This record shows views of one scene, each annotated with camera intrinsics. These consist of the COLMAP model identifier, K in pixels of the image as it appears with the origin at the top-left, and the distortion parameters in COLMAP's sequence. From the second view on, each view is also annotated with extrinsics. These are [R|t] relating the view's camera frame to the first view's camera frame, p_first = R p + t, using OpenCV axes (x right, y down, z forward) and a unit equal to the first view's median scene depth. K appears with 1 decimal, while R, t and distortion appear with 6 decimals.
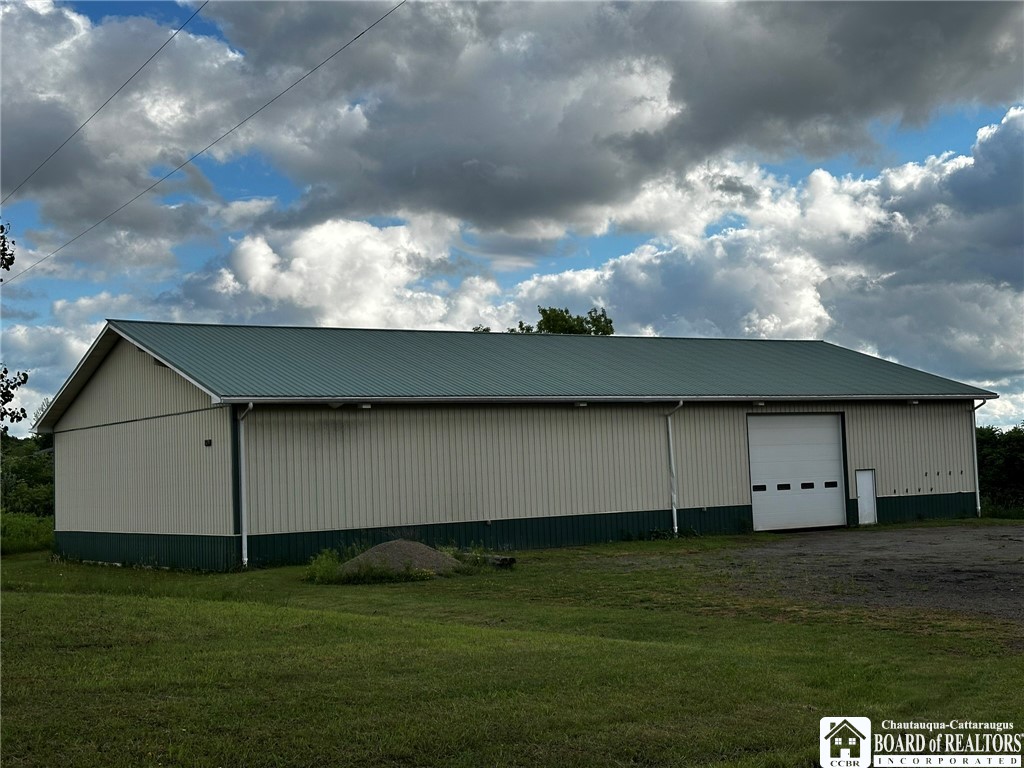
lens RADIAL K [[1423.3, 0, 564.3], [0, 1423.3, 386.0], [0, 0, 1]] dist [0.052188, 0.000000]
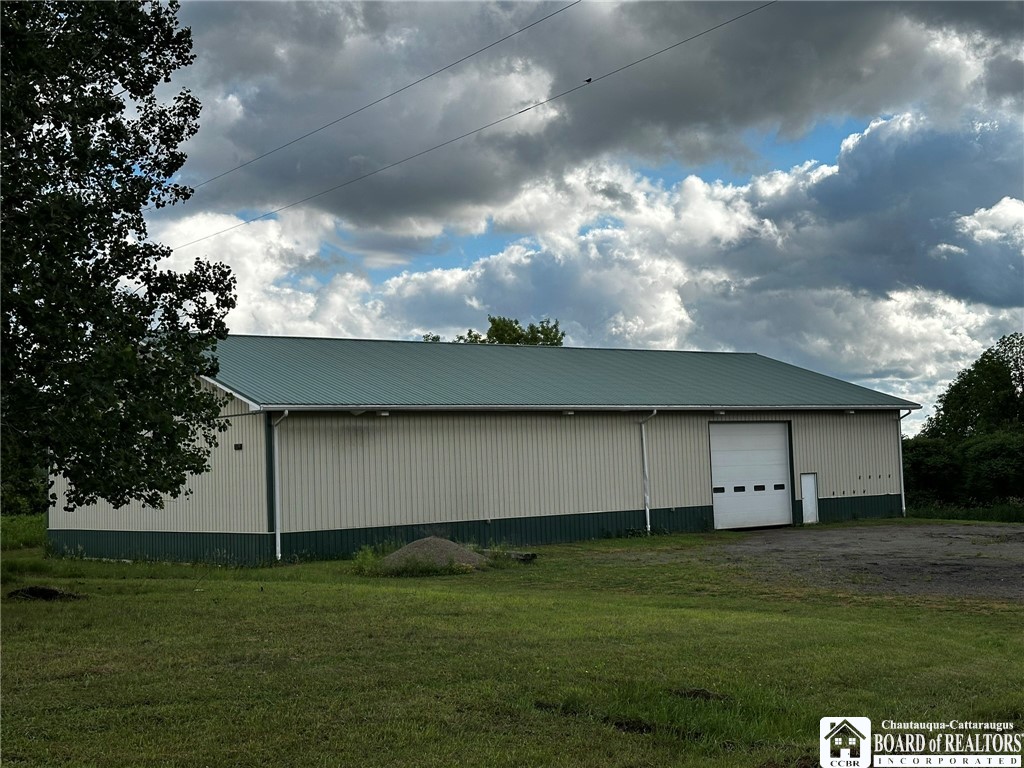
lens RADIAL K [[1423.3, 0, 563.6], [0, 1423.3, 467.4], [0, 0, 1]] dist [0.052188, 0.000000]
pose [[0.994467, 0.005763, 0.104889, -0.090586], [-0.011886, 0.998254, 0.057851, -0.006904], [-0.104373, -0.058778, 0.992800, -0.064322]]
